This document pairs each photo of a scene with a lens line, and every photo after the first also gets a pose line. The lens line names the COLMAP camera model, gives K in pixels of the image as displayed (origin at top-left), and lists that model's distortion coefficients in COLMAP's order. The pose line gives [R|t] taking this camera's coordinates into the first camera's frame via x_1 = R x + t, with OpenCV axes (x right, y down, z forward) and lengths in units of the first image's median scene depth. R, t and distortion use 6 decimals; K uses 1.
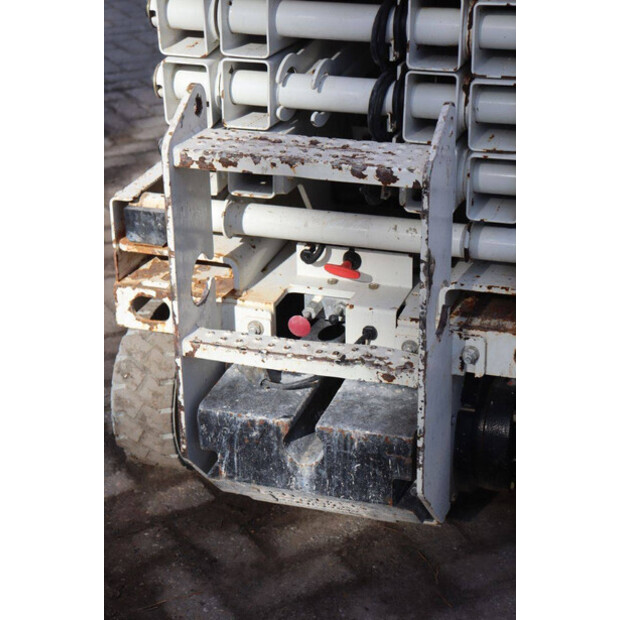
lens RADIAL K [[1313.0, 0, 310.0], [0, 1313.0, 310.0], [0, 0, 1]] dist [0.483694, 0.043089]
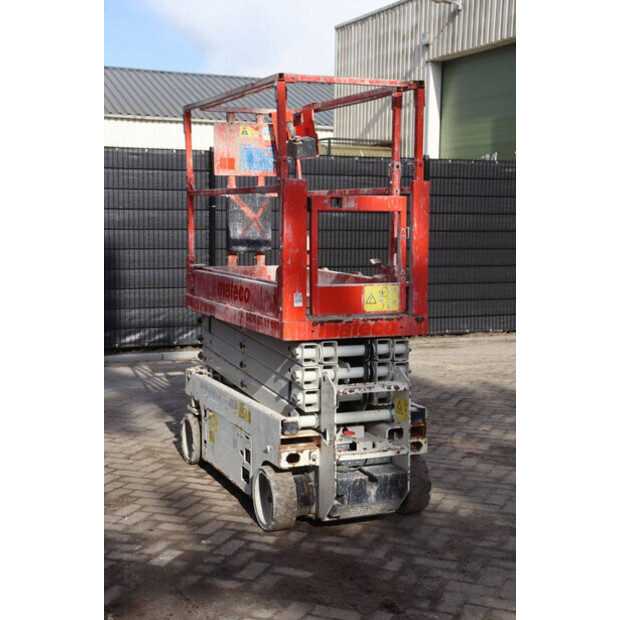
lens RADIAL K [[986.4, 0, 310.0], [0, 986.4, 310.0], [0, 0, 1]] dist [0.152191, 0.064741]
pose [[0.756181, -0.044786, 0.652828, -1.591222], [0.258877, 0.936737, -0.235597, 0.228598], [-0.600977, 0.347156, 0.719937, -0.698346]]
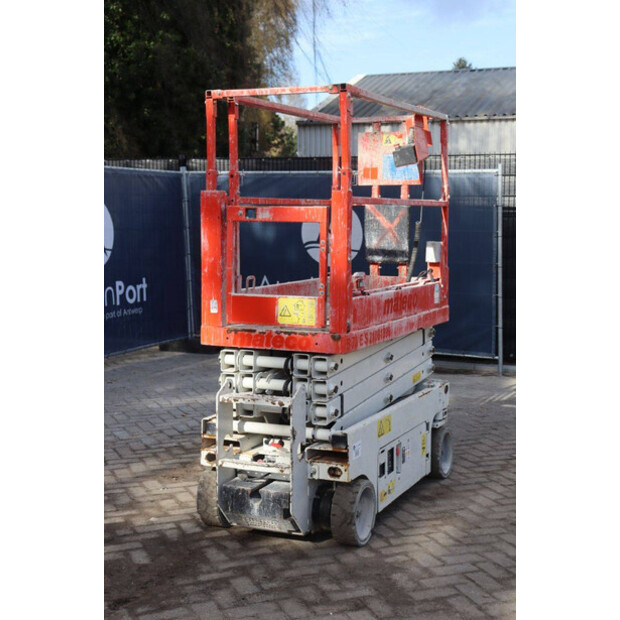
lens RADIAL K [[1016.3, 0, 310.0], [0, 1016.3, 310.0], [0, 0, 1]] dist [0.161429, 0.085920]
pose [[0.994637, 0.030645, -0.098783, 0.337056], [-0.061645, 0.942560, -0.328299, 0.458968], [0.083048, 0.332627, 0.939394, -1.324776]]
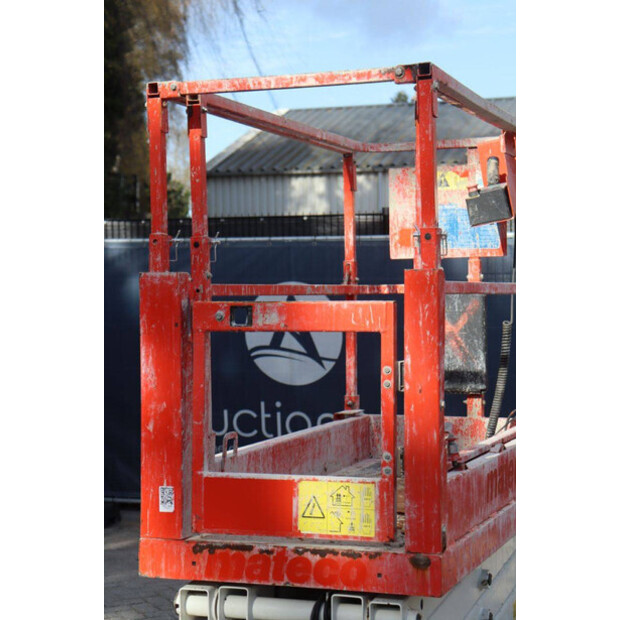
lens RADIAL K [[1363.6, 0, 310.0], [0, 1363.6, 310.0], [0, 0, 1]] dist [0.377080, 0.194978]
pose [[0.999699, 0.008401, -0.023030, 0.078260], [-0.017096, 0.912220, -0.409343, 0.137876], [0.017570, 0.409614, 0.912090, -0.674350]]
